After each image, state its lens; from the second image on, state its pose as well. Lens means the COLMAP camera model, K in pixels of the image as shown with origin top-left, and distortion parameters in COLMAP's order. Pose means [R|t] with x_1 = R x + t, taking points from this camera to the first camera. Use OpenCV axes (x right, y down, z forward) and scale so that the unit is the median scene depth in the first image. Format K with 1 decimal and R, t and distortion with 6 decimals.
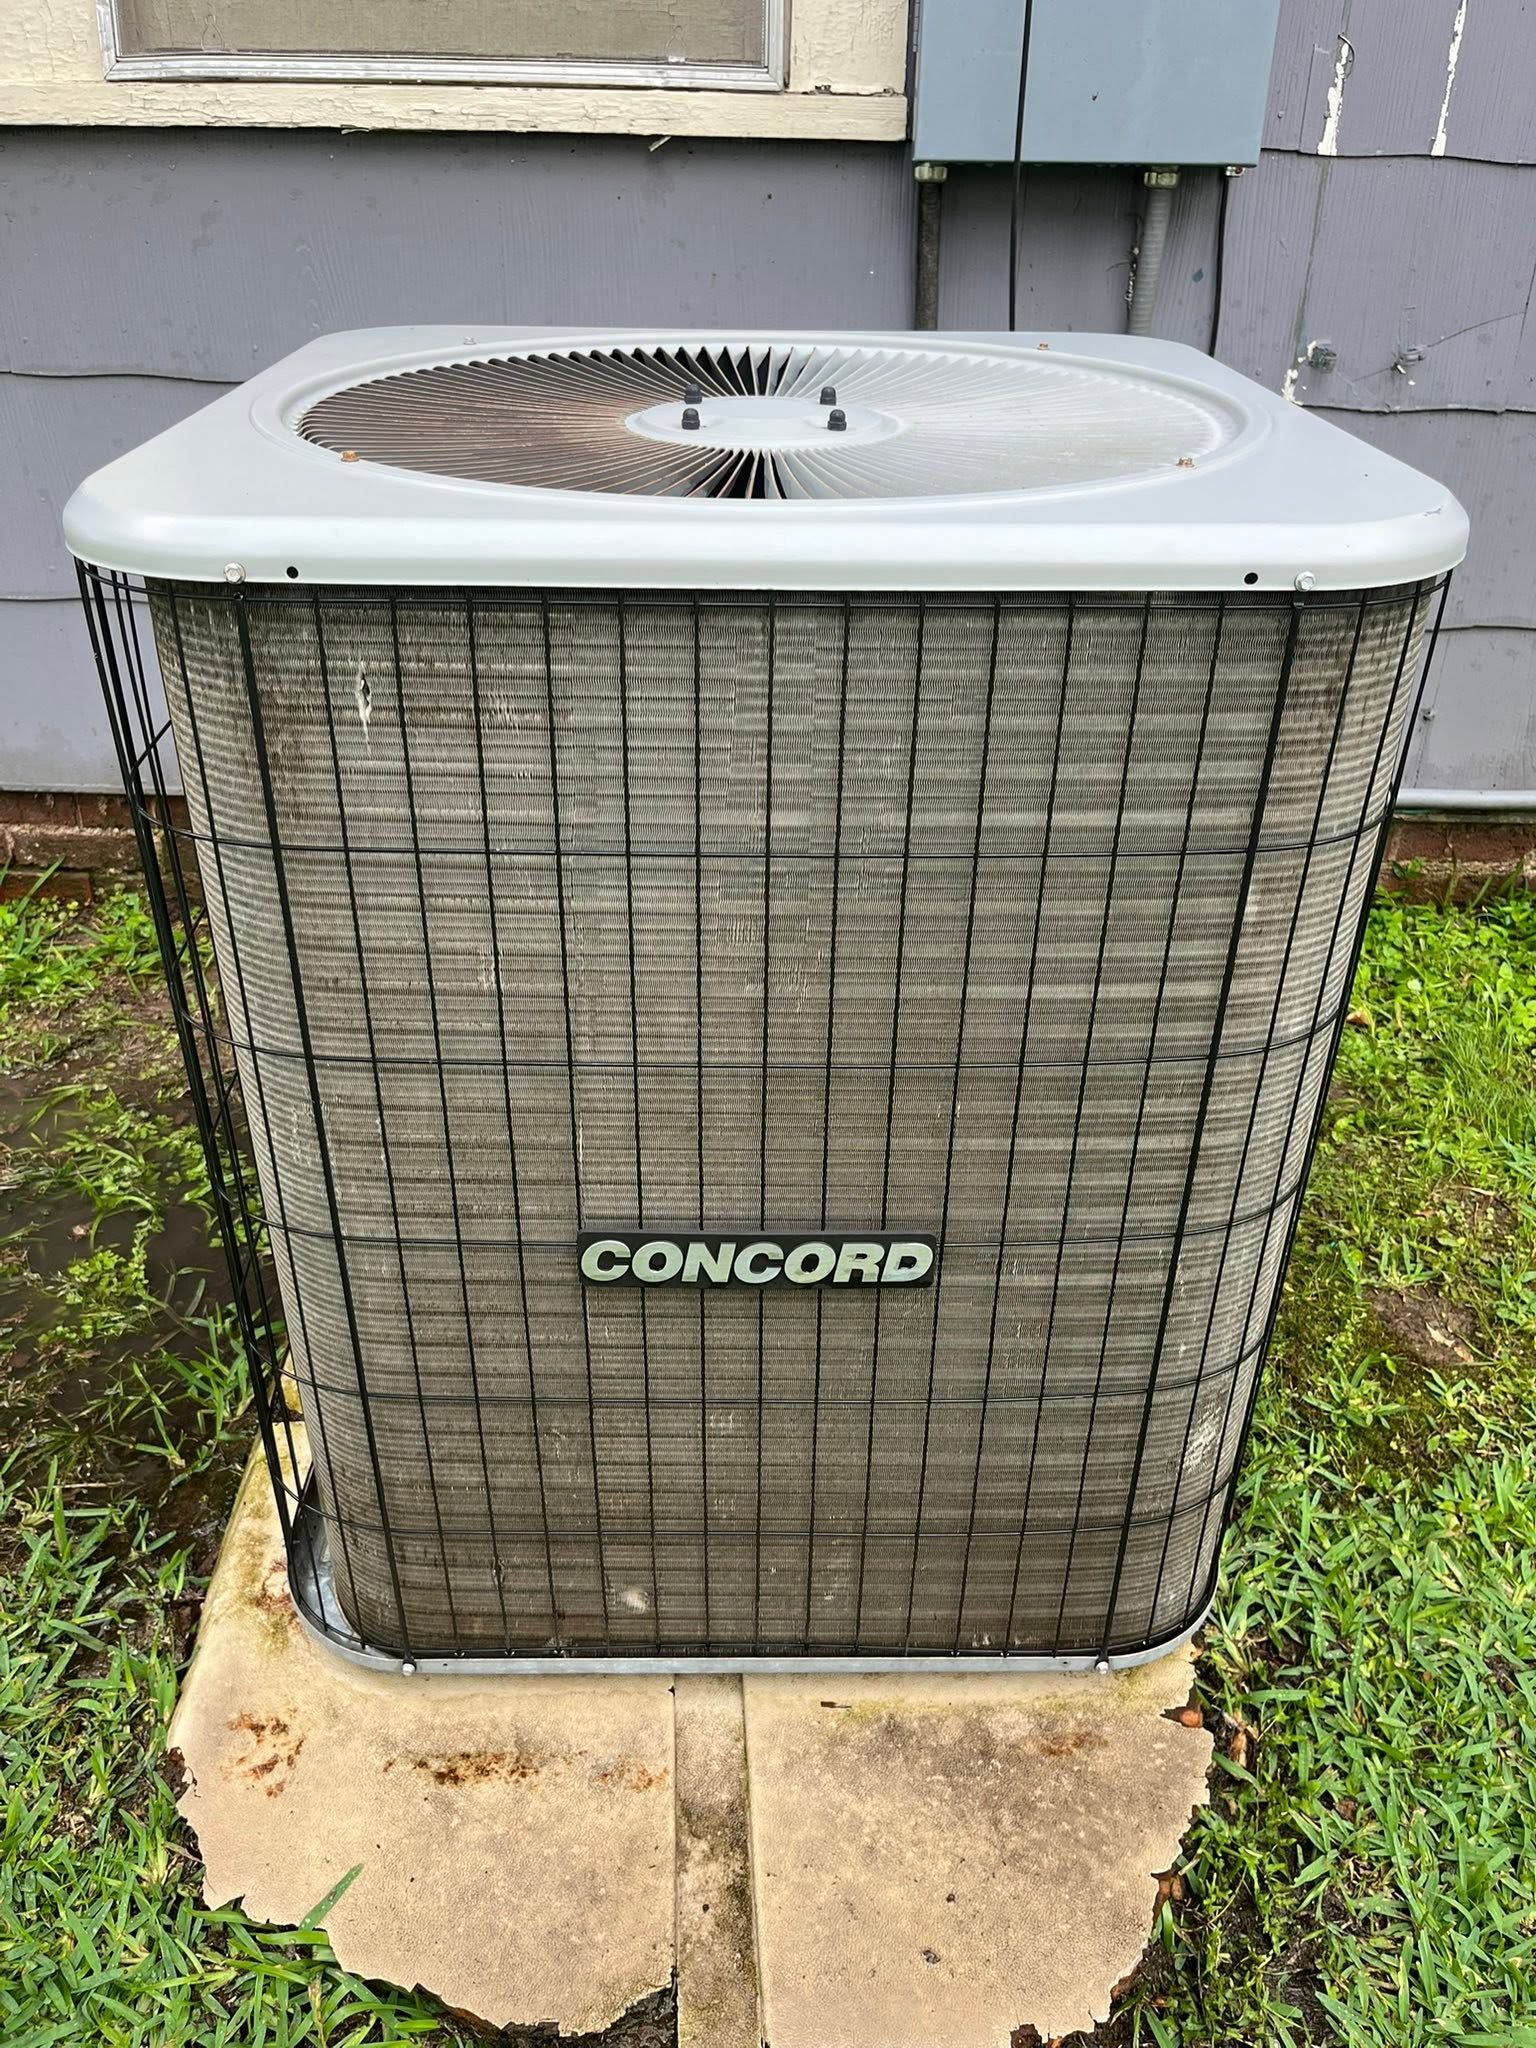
lens RADIAL K [[1465.7, 0, 766.9], [0, 1465.7, 1054.6], [0, 0, 1]] dist [0.017177, -0.002071]
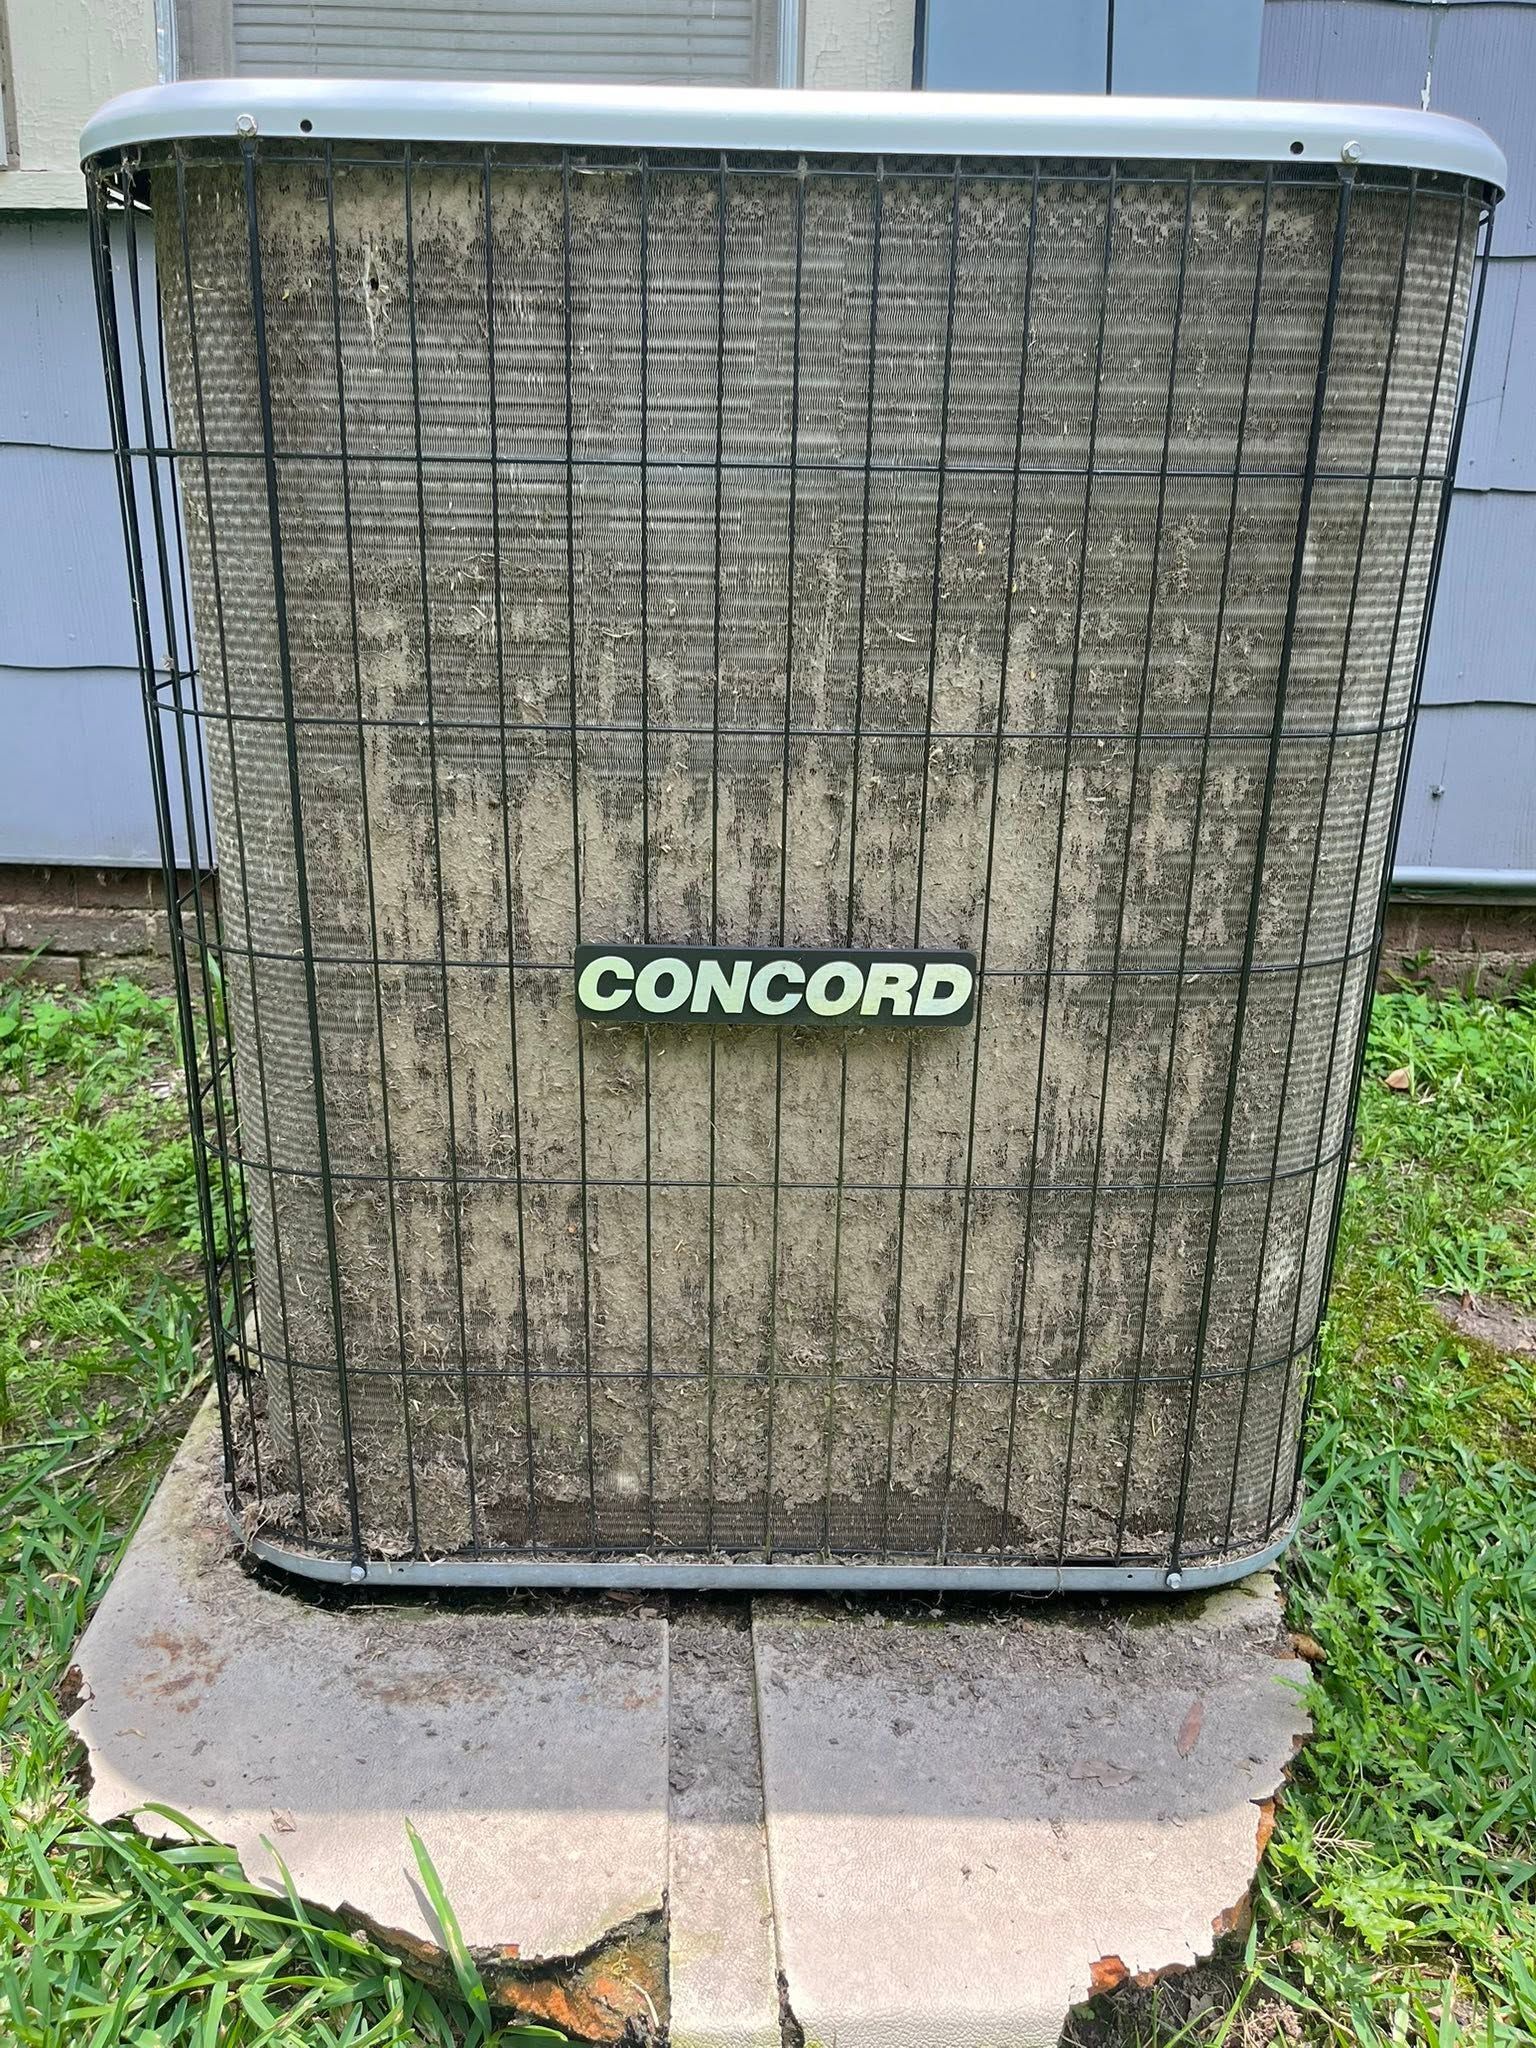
lens RADIAL K [[1481.4, 0, 768.0], [0, 1481.4, 1024.0], [0, 0, 1]] dist [0.027774, -0.034320]
pose [[0.999970, 0.007655, 0.001016, -0.011942], [-0.007308, 0.980633, -0.195717, 0.341765], [-0.002494, 0.195704, 0.980660, 0.119211]]
